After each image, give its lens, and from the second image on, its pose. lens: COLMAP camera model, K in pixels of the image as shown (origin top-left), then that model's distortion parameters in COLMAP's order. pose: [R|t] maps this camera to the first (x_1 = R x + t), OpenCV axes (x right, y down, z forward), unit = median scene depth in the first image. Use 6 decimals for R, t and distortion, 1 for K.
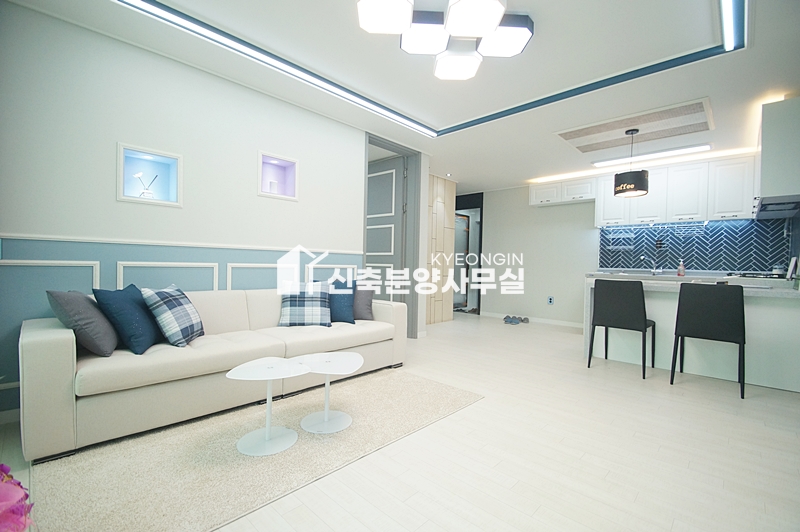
lens RADIAL K [[353.3, 0, 400.1], [0, 353.3, 269.7], [0, 0, 1]] dist [0.011873, -0.016141]
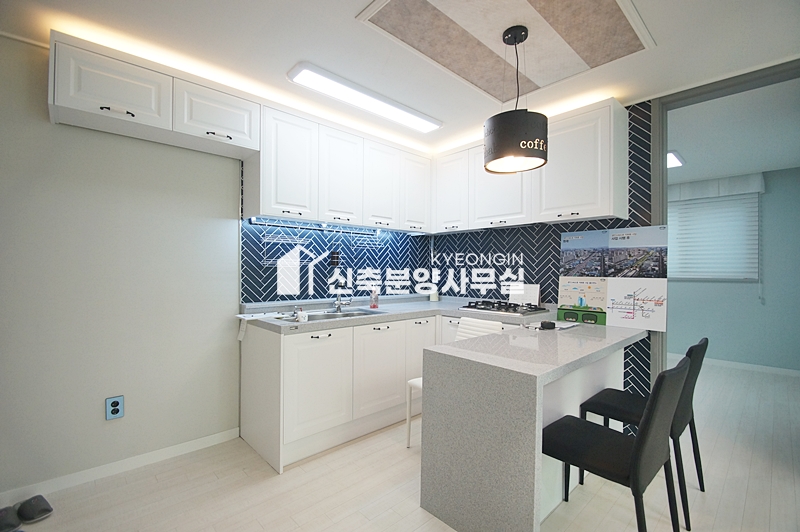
lens RADIAL K [[353.3, 0, 400.1], [0, 353.3, 269.7], [0, 0, 1]] dist [0.011873, -0.016141]
pose [[0.056817, -0.019526, 0.998194, 0.131514], [0.013268, 0.999735, 0.018801, -0.067970], [-0.998296, 0.012175, 0.057061, 0.928921]]
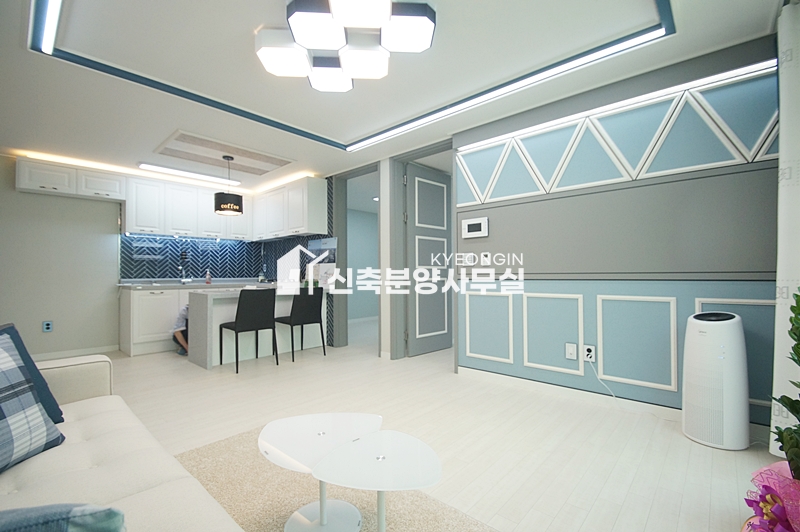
lens RADIAL K [[353.3, 0, 402.9], [0, 353.3, 270.0], [0, 0, 1]] dist [0.000511, -0.012202]
pose [[-0.030333, -0.007531, 0.999511, -0.401993], [0.020756, 0.999751, 0.008163, -0.024266], [-0.999324, 0.020993, -0.030169, 0.395474]]
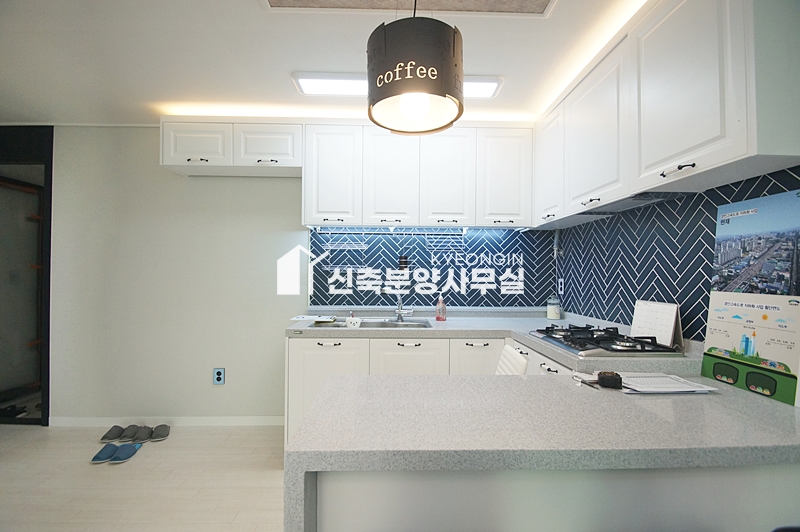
lens RADIAL K [[353.3, 0, 400.1], [0, 353.3, 269.7], [0, 0, 1]] dist [0.011873, -0.016141]
pose [[0.703985, -0.009352, 0.710153, 0.347760], [0.019288, 0.999796, -0.005954, -0.063661], [-0.709953, 0.017889, 0.704022, 0.653844]]
